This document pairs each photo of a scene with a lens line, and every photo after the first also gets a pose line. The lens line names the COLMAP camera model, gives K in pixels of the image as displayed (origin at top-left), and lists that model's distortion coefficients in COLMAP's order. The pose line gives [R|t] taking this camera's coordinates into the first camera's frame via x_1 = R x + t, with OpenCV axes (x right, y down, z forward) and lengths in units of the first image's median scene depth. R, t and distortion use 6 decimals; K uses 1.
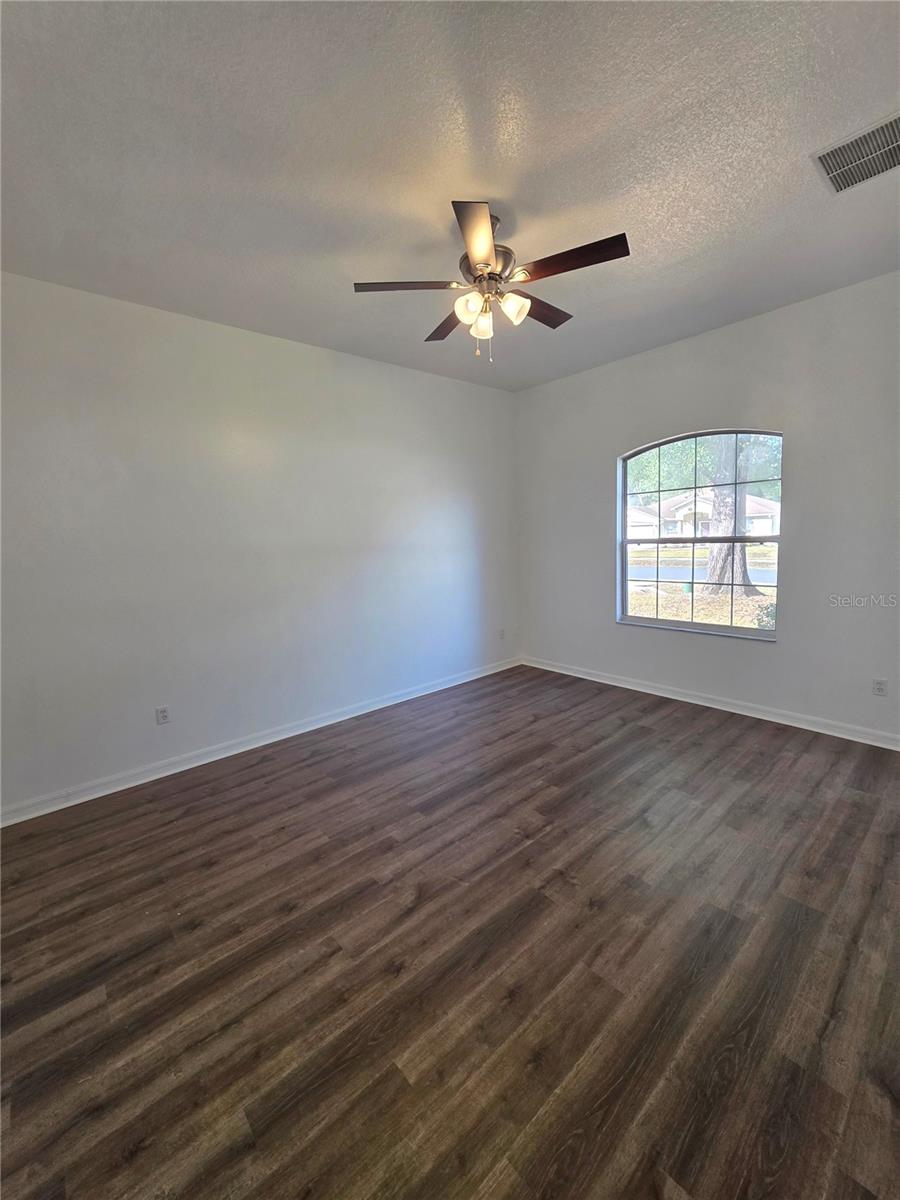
lens RADIAL K [[478.2, 0, 453.9], [0, 478.2, 592.0], [0, 0, 1]] dist [-0.000822, 0.000038]
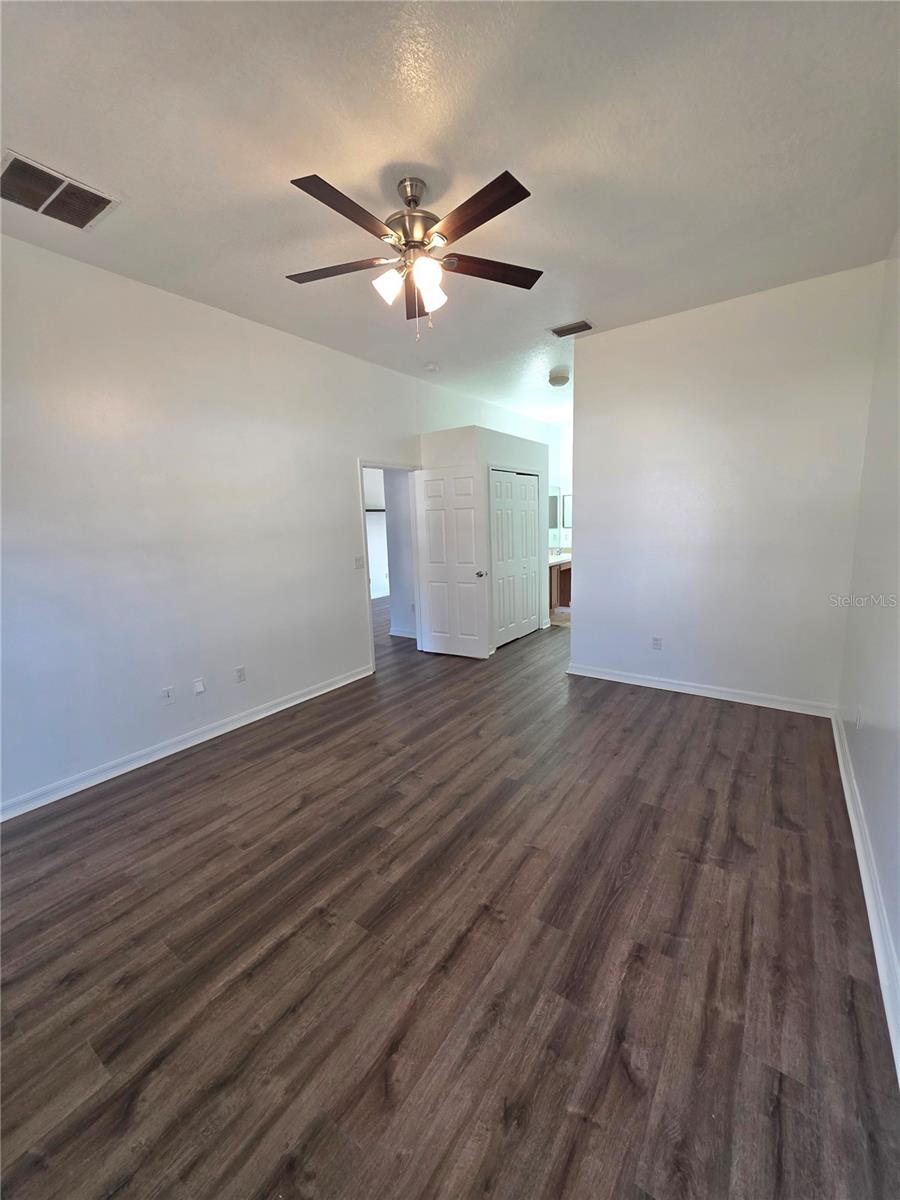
lens RADIAL K [[478.2, 0, 453.9], [0, 478.2, 592.0], [0, 0, 1]] dist [-0.000822, 0.000038]
pose [[-0.970660, 0.104549, -0.216538, 0.234763], [0.041629, 0.959997, 0.276900, -0.226681], [0.236825, 0.259762, -0.936183, 1.789468]]
